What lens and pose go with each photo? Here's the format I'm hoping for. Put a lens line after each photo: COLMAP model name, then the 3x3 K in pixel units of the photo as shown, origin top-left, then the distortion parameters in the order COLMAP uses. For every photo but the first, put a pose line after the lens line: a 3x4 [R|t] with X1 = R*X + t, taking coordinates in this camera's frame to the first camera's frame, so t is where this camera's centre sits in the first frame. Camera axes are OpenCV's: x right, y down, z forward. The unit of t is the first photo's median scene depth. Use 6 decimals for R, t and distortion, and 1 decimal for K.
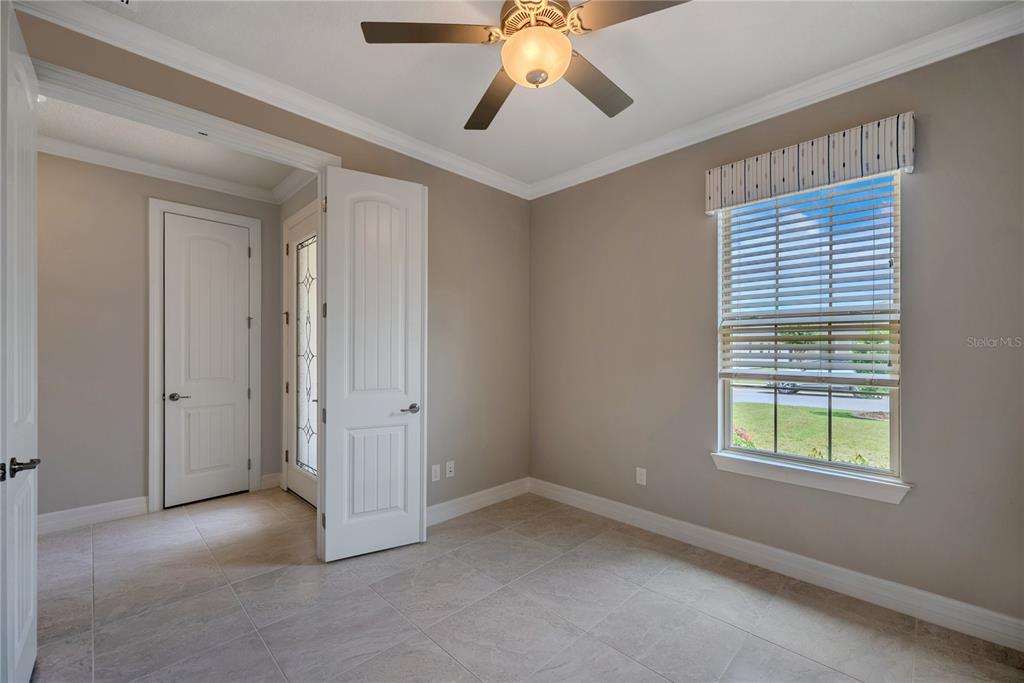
lens RADIAL K [[431.5, 0, 512.0], [0, 431.5, 341.5], [0, 0, 1]] dist [-0.012289, 0.000512]
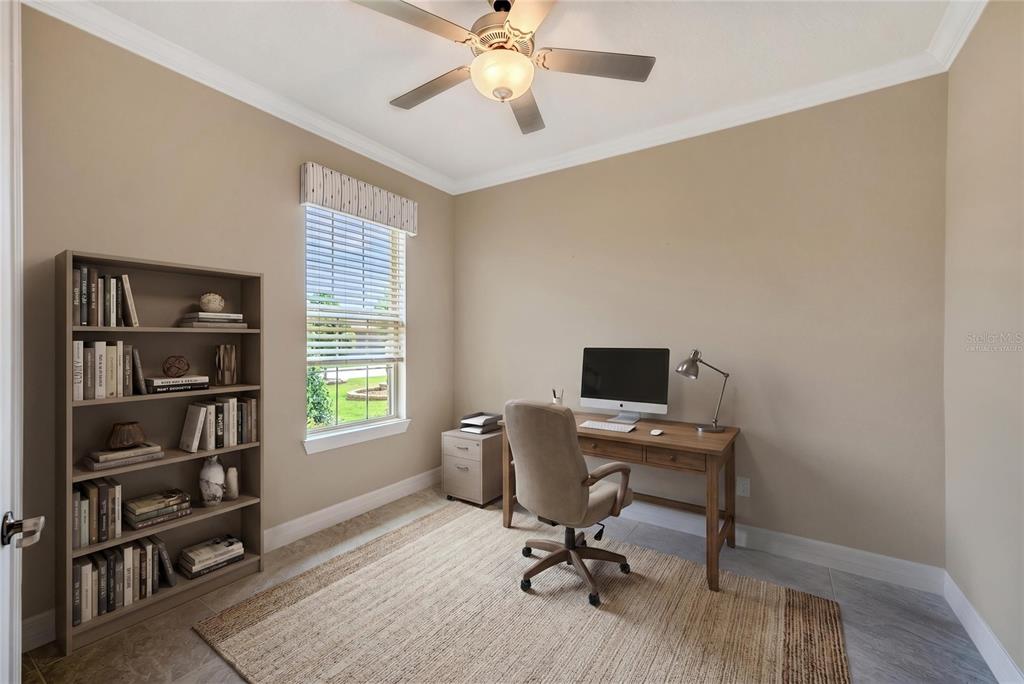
lens RADIAL K [[431.5, 0, 512.0], [0, 431.5, 342.0], [0, 0, 1]] dist [-0.012289, 0.000512]
pose [[-0.230931, -0.003679, 0.972963, -0.749515], [-0.020823, 0.999783, -0.001162, 0.019530], [-0.972747, -0.020528, -0.230957, 0.896611]]
